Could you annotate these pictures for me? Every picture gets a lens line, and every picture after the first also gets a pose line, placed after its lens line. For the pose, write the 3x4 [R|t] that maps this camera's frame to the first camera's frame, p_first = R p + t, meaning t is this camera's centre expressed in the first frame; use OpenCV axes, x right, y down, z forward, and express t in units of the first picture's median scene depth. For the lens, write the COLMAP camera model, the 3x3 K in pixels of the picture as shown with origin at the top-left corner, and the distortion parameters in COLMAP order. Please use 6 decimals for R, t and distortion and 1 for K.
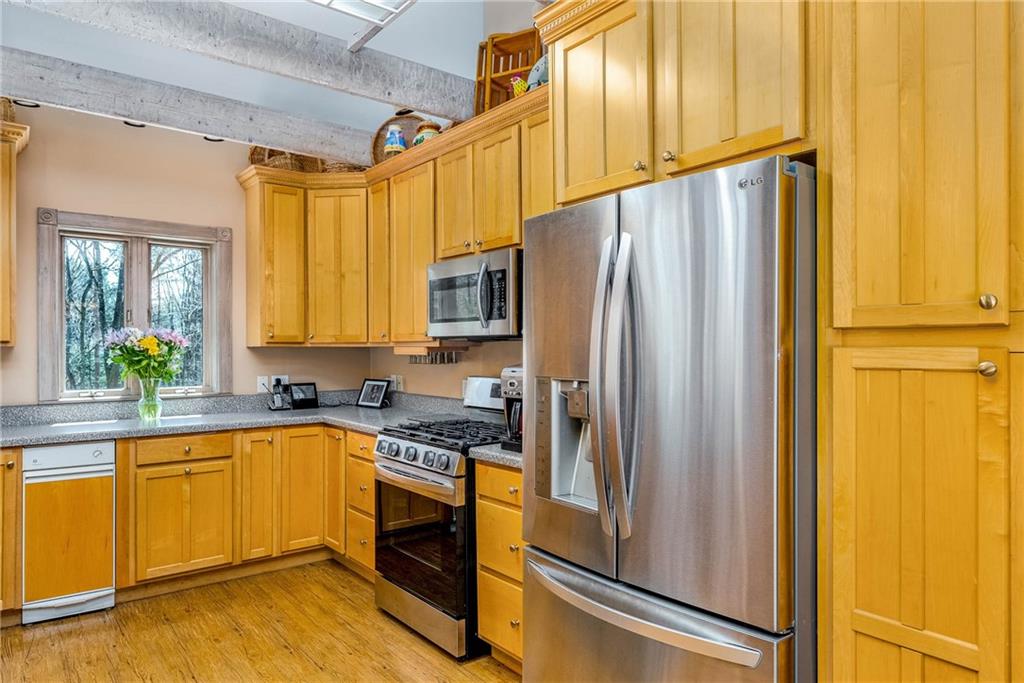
lens RADIAL K [[650.1, 0, 516.6], [0, 650.1, 352.0], [0, 0, 1]] dist [0.005011, -0.000379]
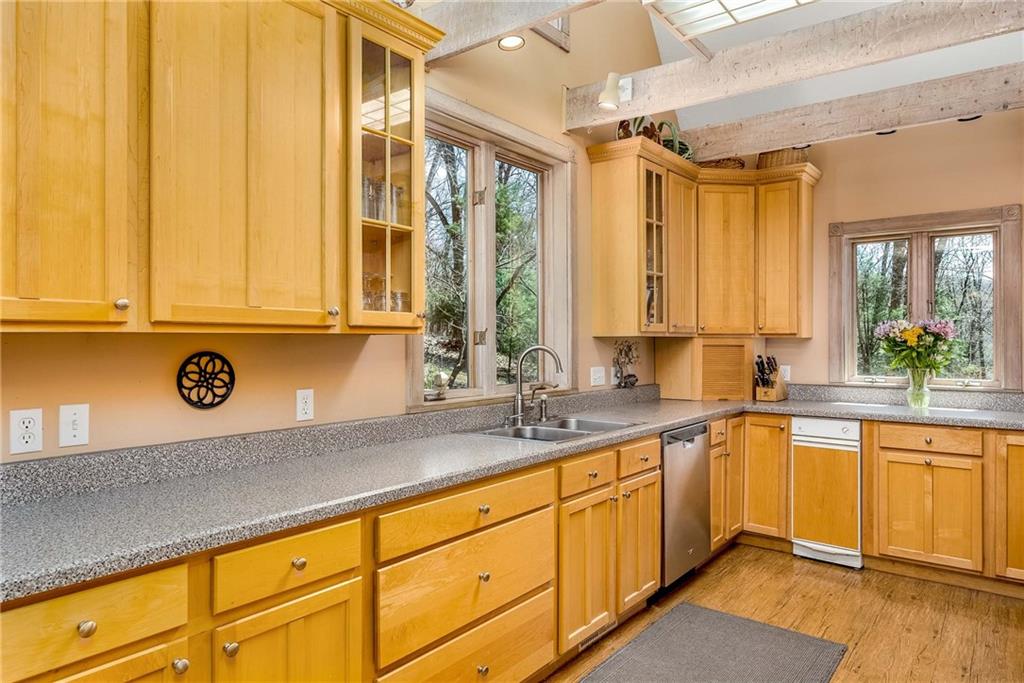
lens RADIAL K [[650.1, 0, 513.1], [0, 650.1, 338.2], [0, 0, 1]] dist [0.005011, -0.000379]
pose [[0.227967, -0.000800, -0.973669, 0.333322], [-0.007632, 0.999967, -0.002609, 0.000235], [0.973639, 0.008025, 0.227953, 0.153360]]
